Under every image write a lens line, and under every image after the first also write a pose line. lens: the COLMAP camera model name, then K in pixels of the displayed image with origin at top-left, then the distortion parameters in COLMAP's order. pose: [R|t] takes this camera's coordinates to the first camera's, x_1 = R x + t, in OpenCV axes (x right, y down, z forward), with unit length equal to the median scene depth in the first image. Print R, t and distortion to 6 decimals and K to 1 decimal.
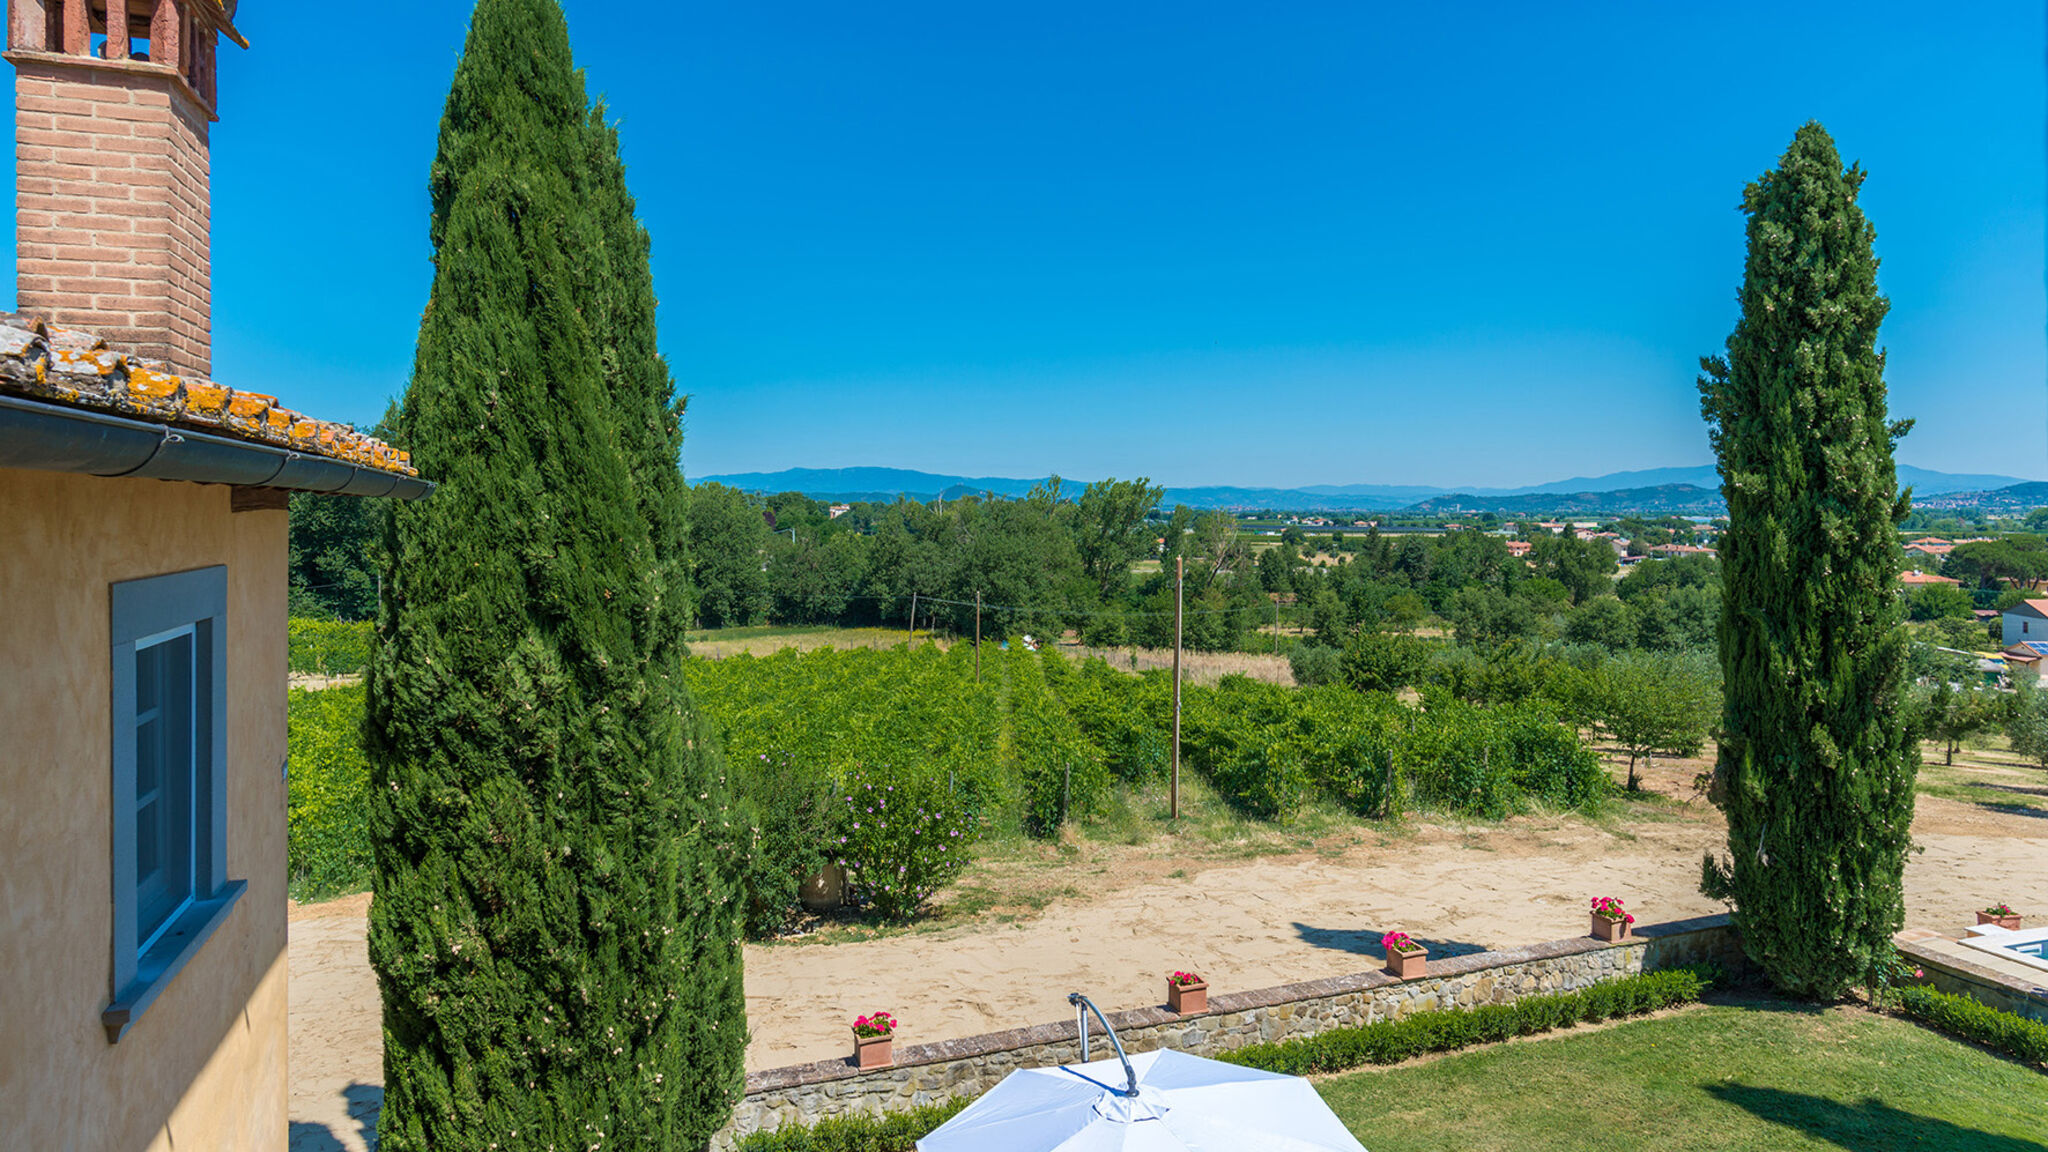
lens RADIAL K [[1167.2, 0, 1035.6], [0, 1167.2, 513.6], [0, 0, 1]] dist [-0.005947, 0.003627]
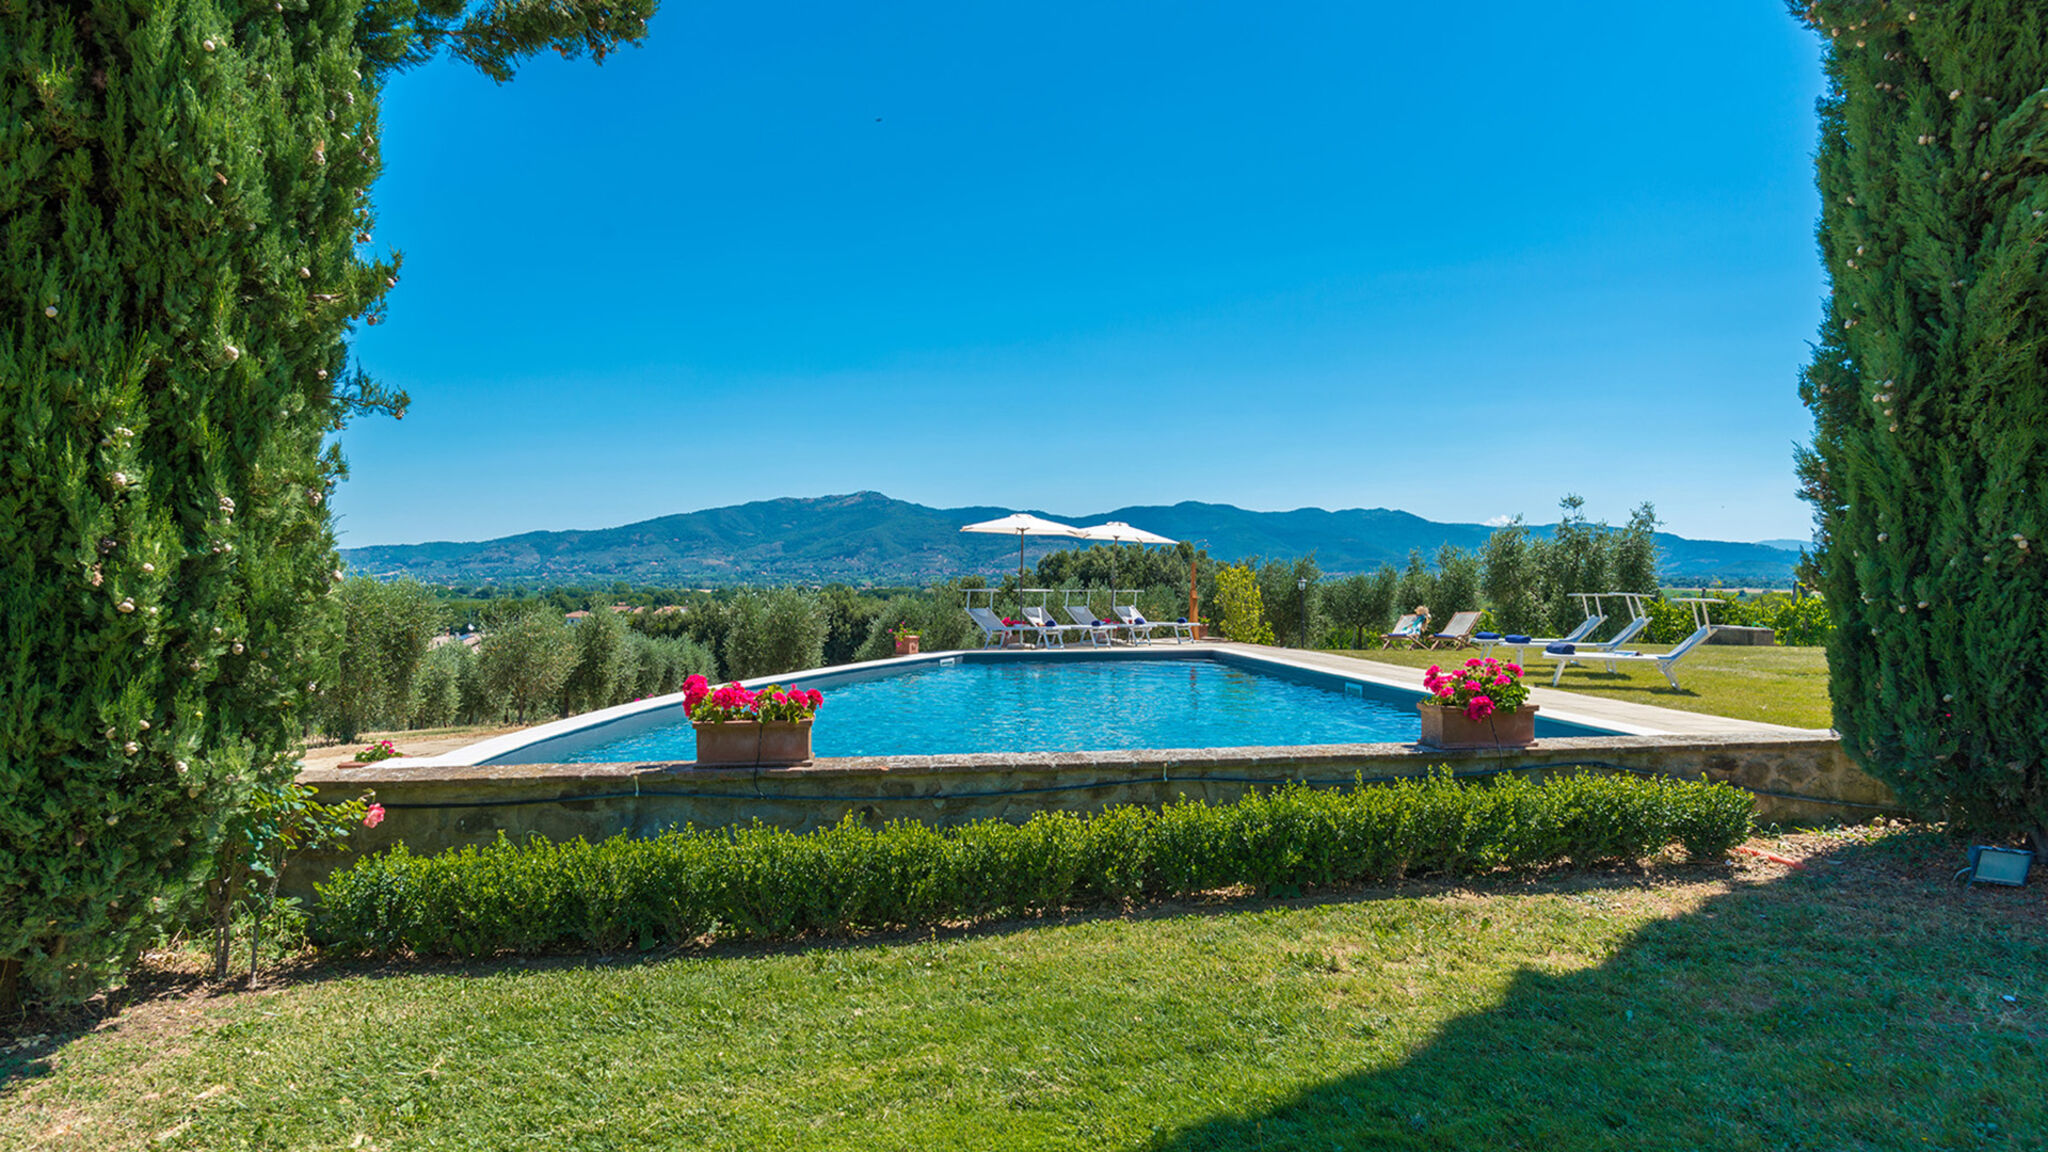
lens RADIAL K [[1167.2, 0, 1021.6], [0, 1167.2, 569.5], [0, 0, 1]] dist [-0.005947, 0.003627]
pose [[0.226815, 0.011050, 0.973875, 0.481774], [0.003449, 0.999920, -0.012149, 0.329563], [-0.973932, 0.006115, 0.226759, 0.747357]]
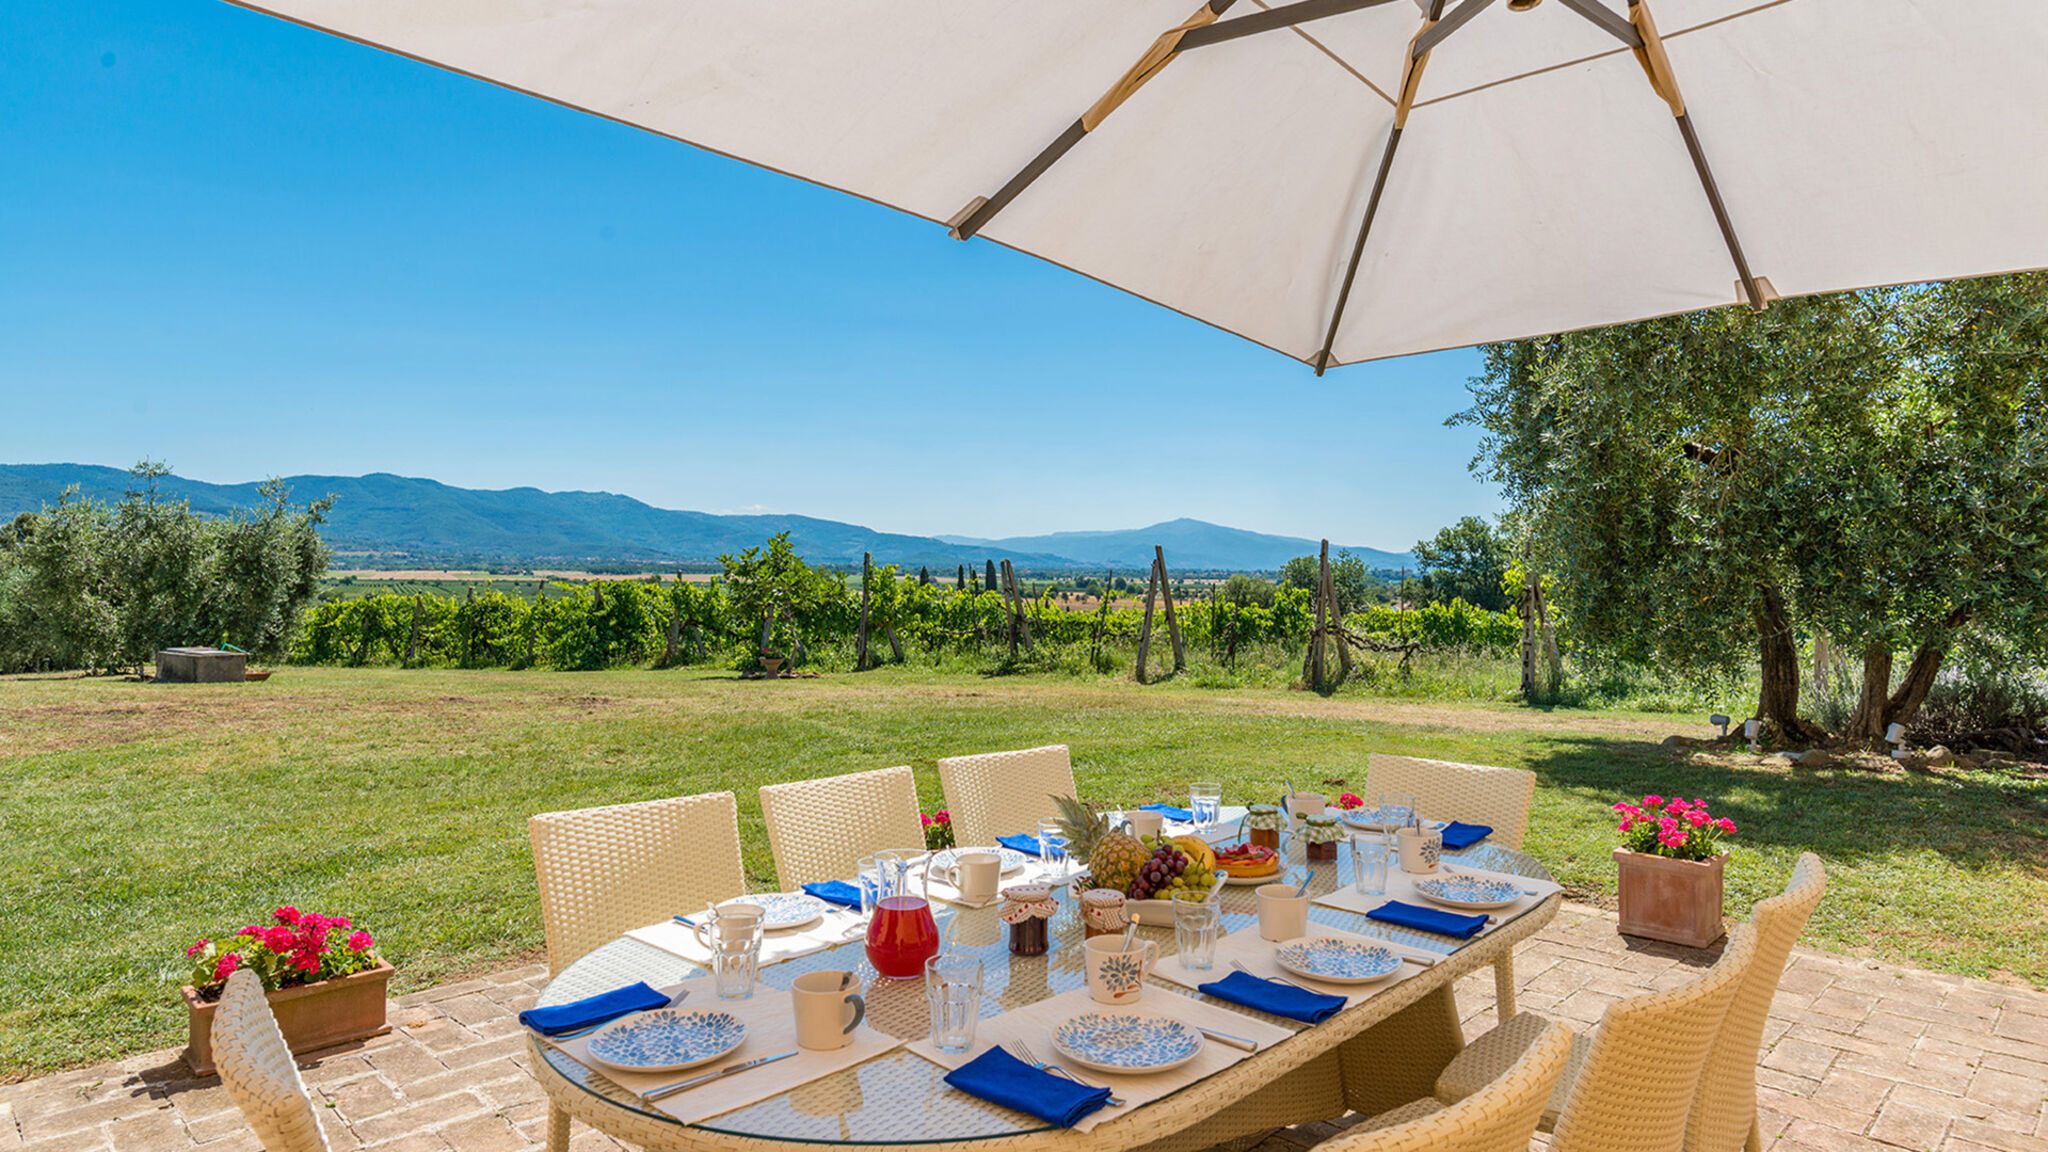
lens RADIAL K [[1167.2, 0, 1034.5], [0, 1167.2, 566.4], [0, 0, 1]] dist [-0.005947, 0.003627]
pose [[-0.411095, 0.000181, 0.911592, 0.948608], [-0.006908, 0.999971, -0.003314, 0.305549], [-0.911566, -0.007660, -0.411082, -0.347321]]
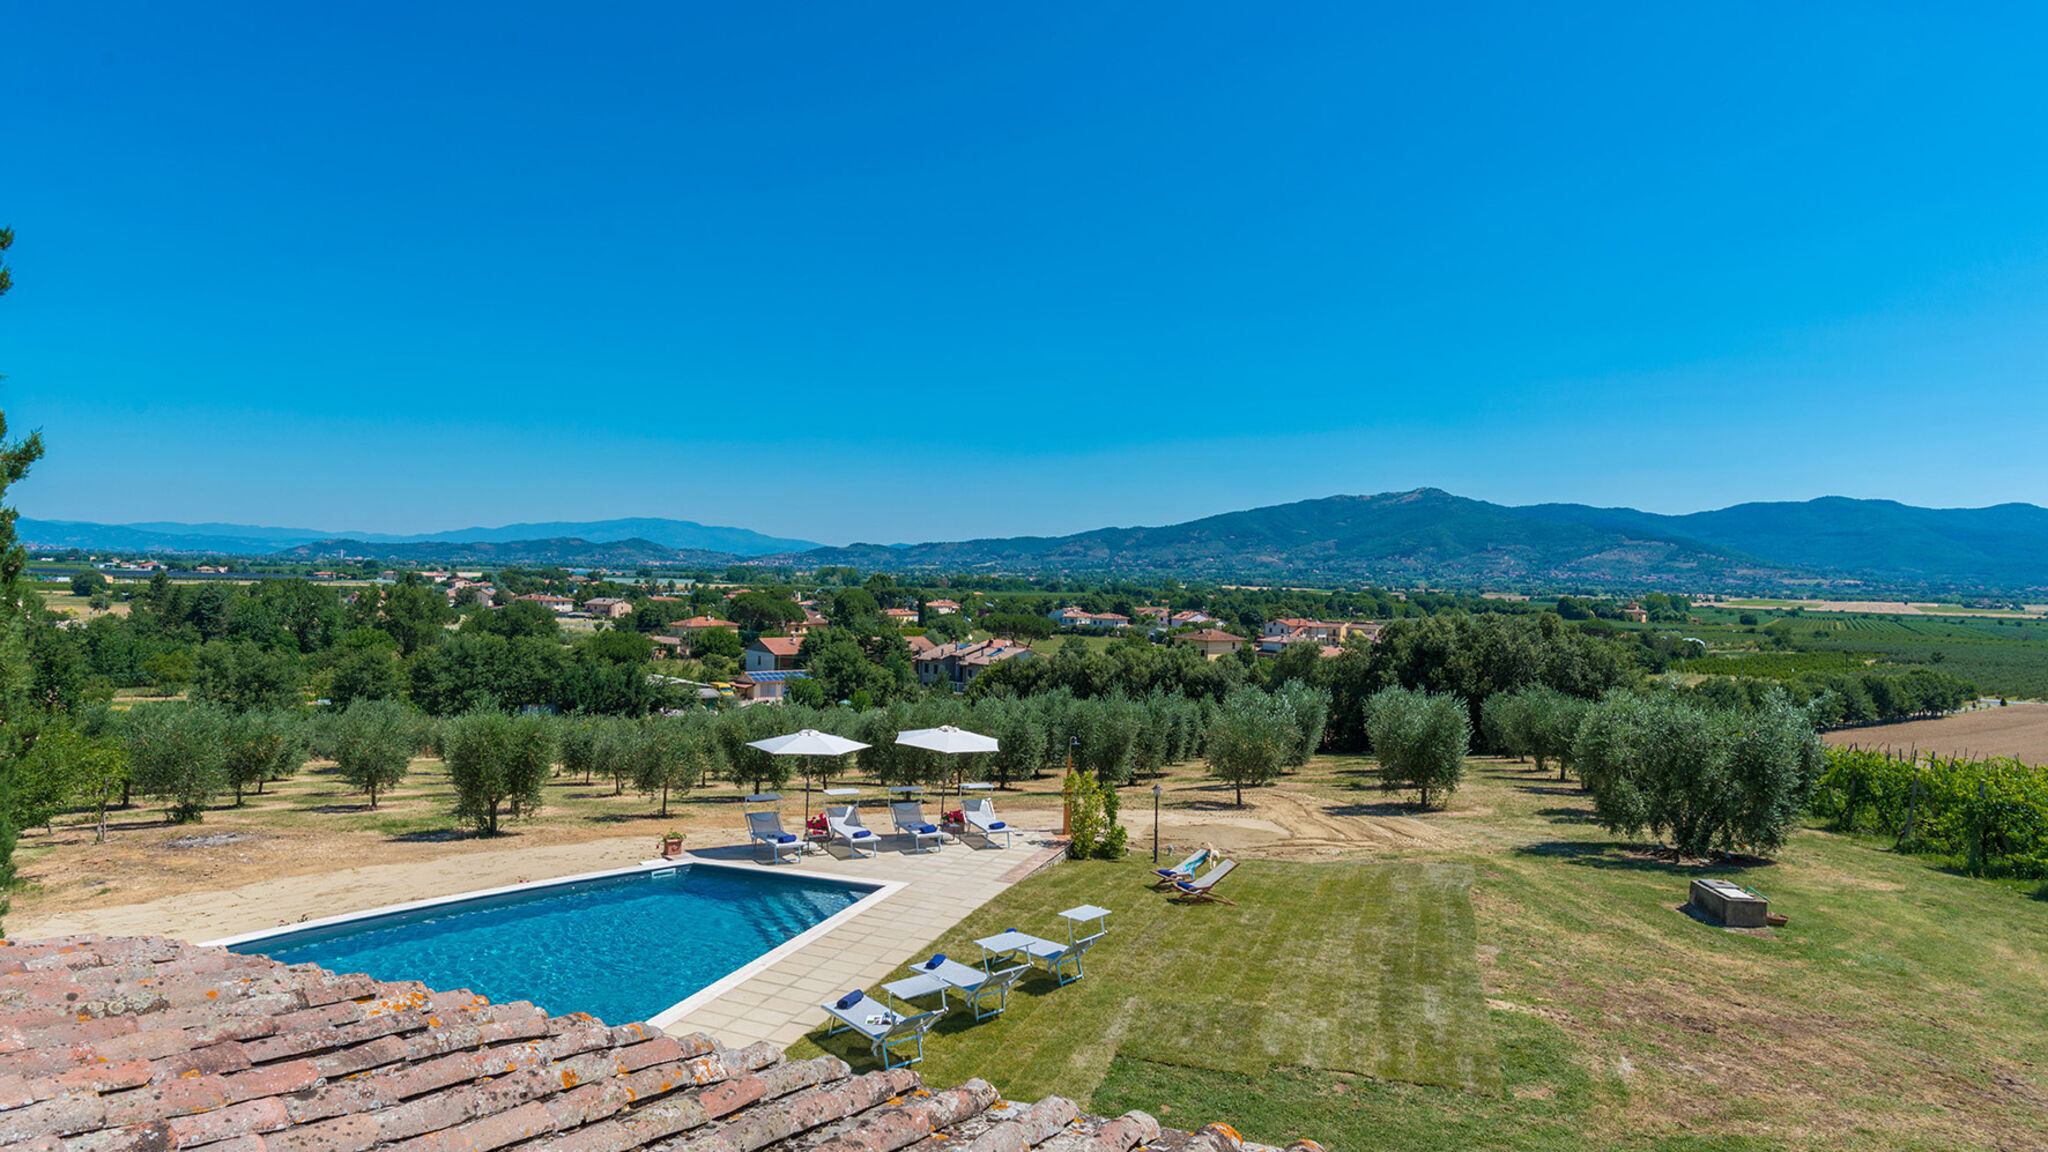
lens RADIAL K [[1167.2, 0, 1032.2], [0, 1167.2, 568.1], [0, 0, 1]] dist [-0.005947, 0.003627]
pose [[0.634505, 0.018902, 0.772687, 0.801611], [-0.022008, 0.999737, -0.006385, -0.000614], [-0.772605, -0.012954, 0.634755, -0.279896]]
